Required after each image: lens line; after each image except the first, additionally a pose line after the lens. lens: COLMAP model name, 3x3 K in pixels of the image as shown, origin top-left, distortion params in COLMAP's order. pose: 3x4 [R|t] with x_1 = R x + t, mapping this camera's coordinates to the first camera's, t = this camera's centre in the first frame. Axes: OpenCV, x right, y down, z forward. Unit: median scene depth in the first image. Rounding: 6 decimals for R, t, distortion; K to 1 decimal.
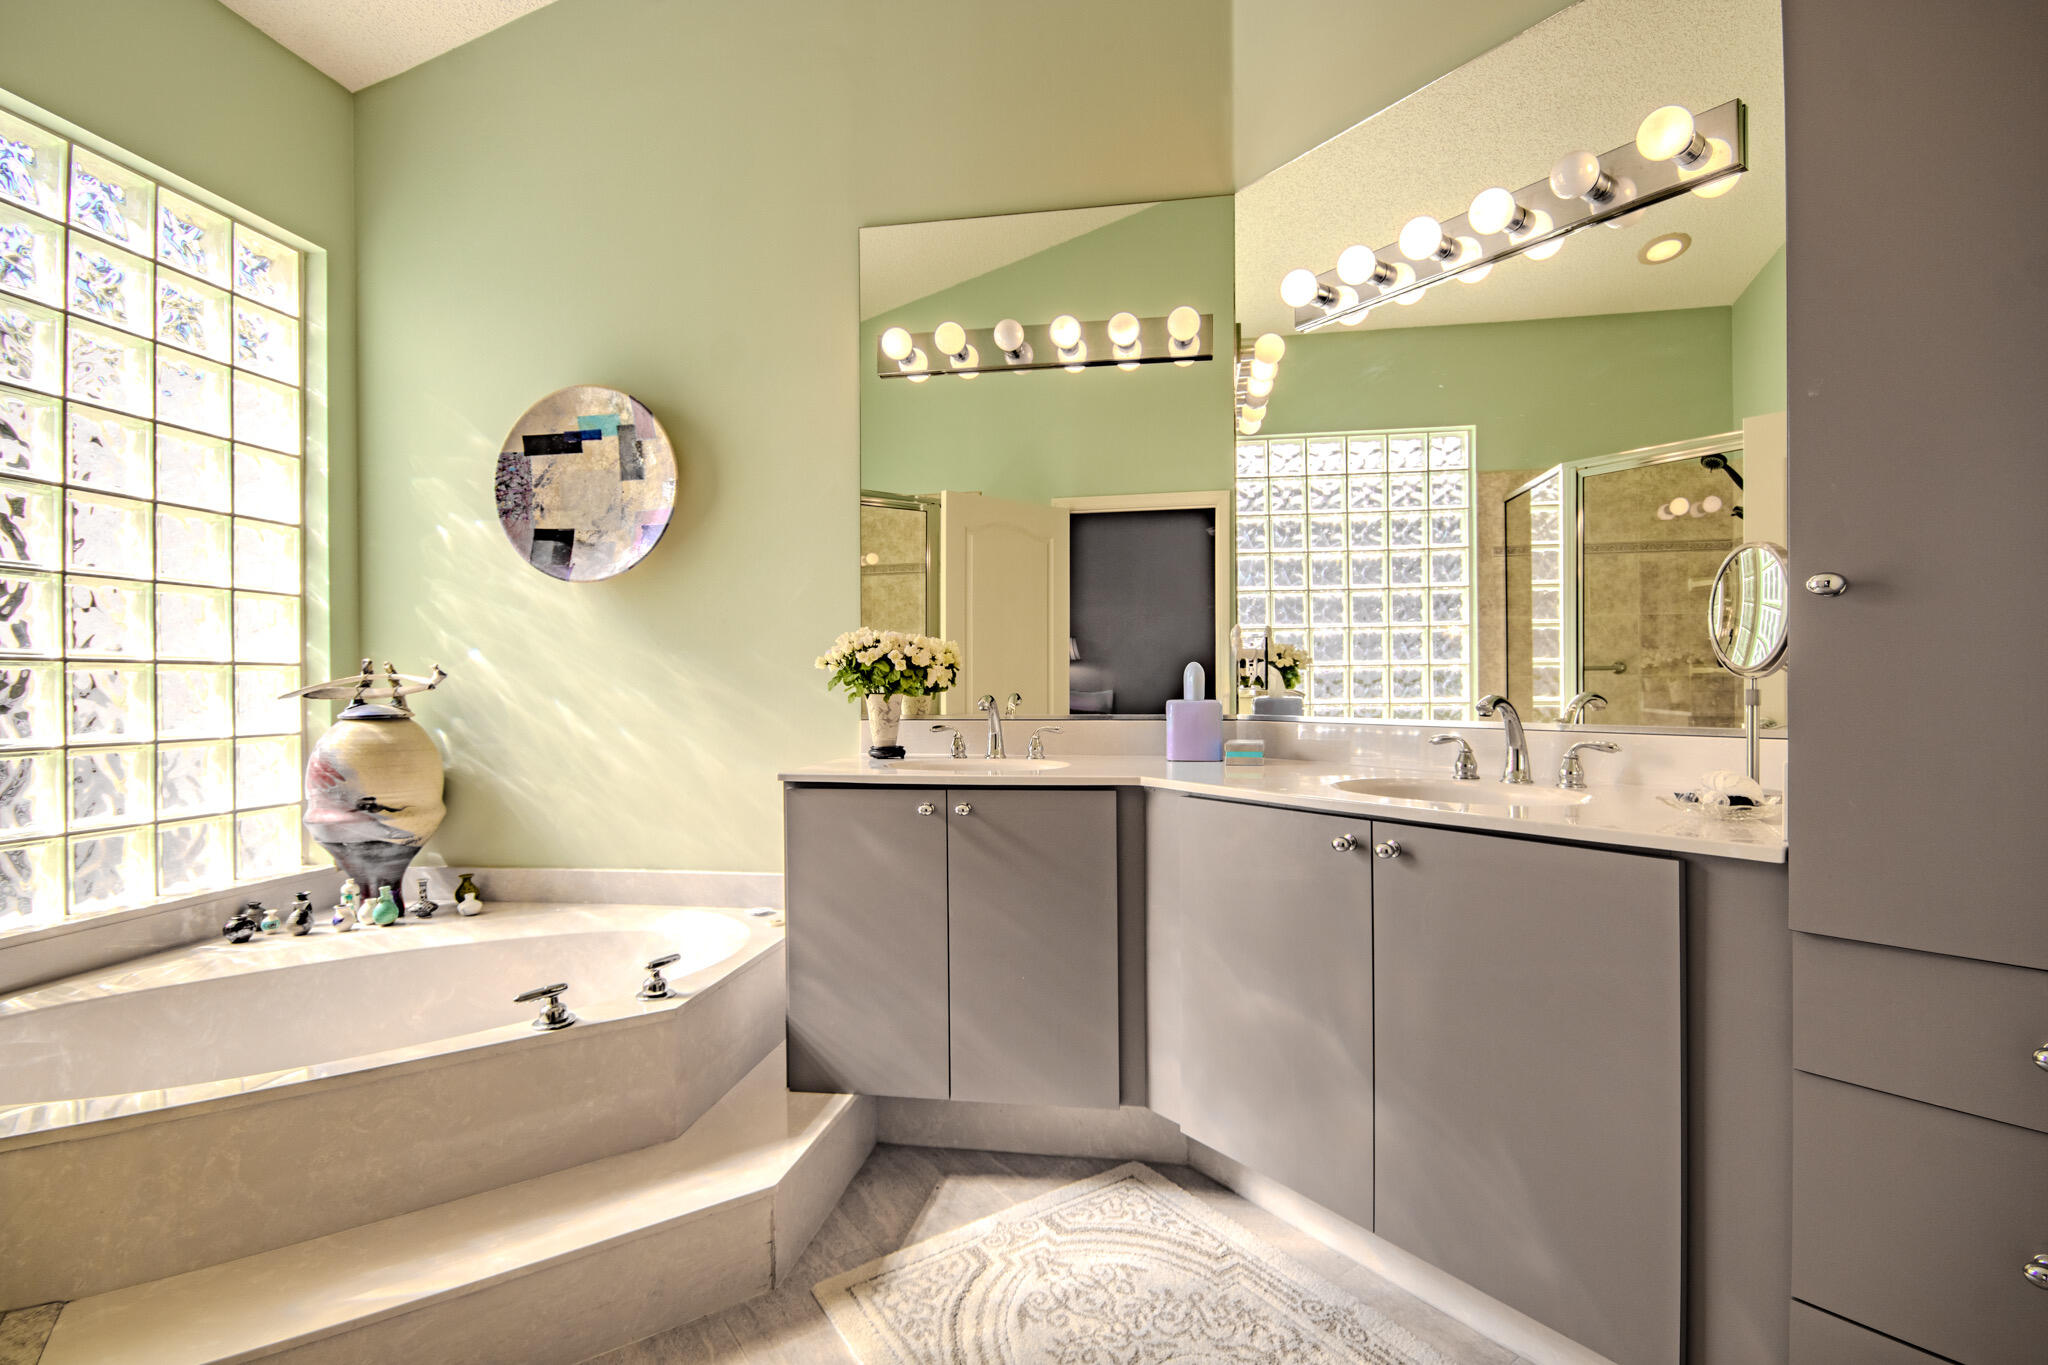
lens RADIAL K [[977.8, 0, 1018.9], [0, 977.8, 681.6], [0, 0, 1]] dist [-0.011114, -0.000181]
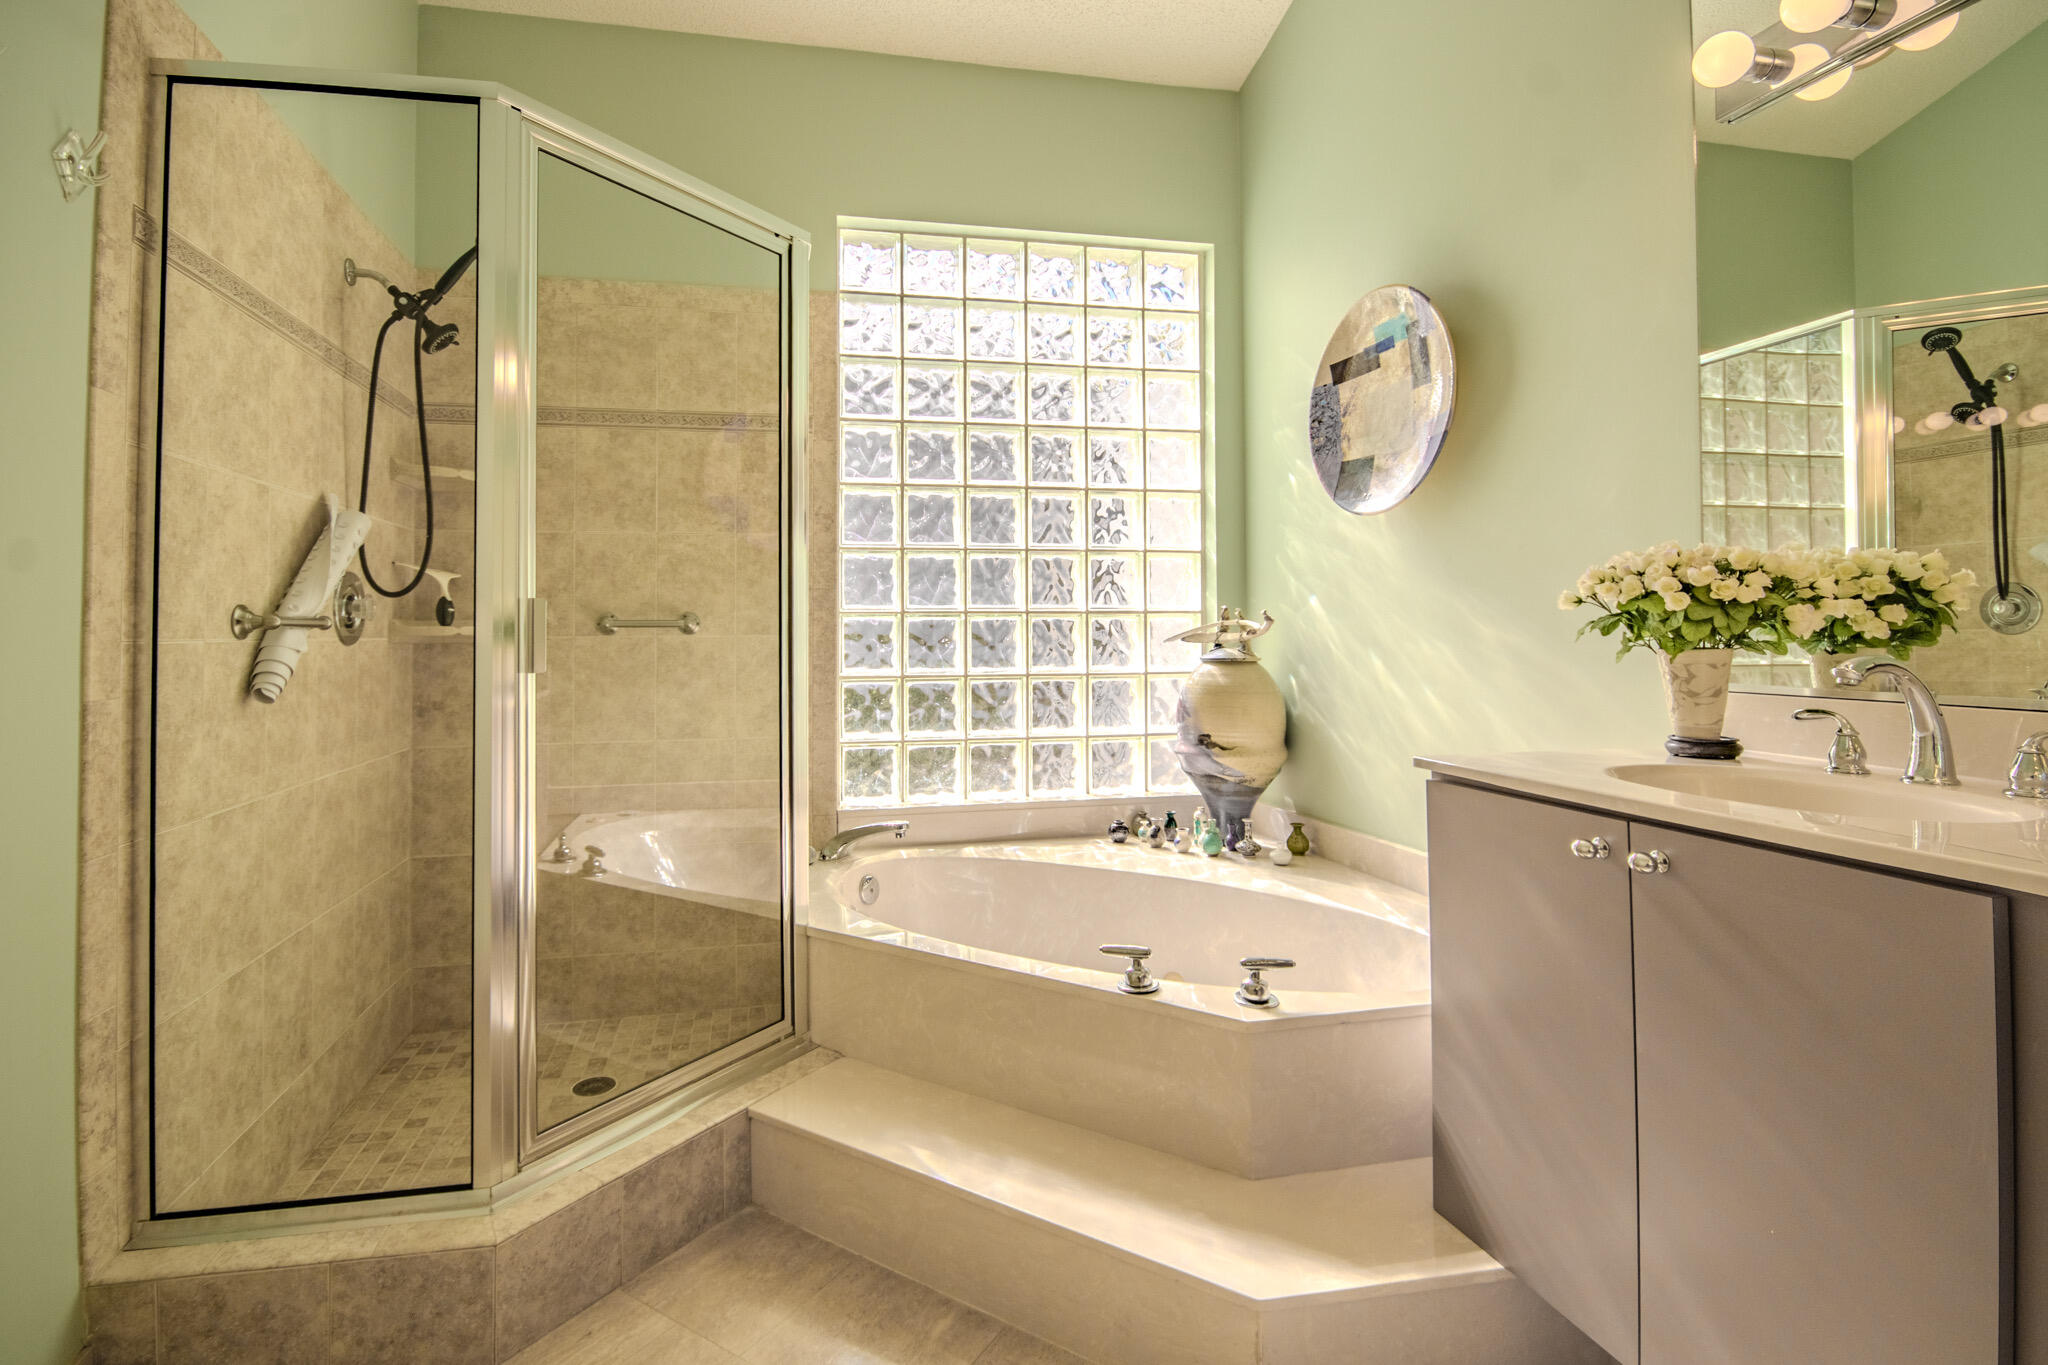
lens RADIAL K [[977.8, 0, 952.9], [0, 977.8, 615.6], [0, 0, 1]] dist [-0.011114, -0.000181]
pose [[0.341706, -0.010913, -0.939744, 0.250100], [0.000910, 0.999936, -0.011281, -0.001444], [0.939807, 0.002999, 0.341694, 0.345779]]
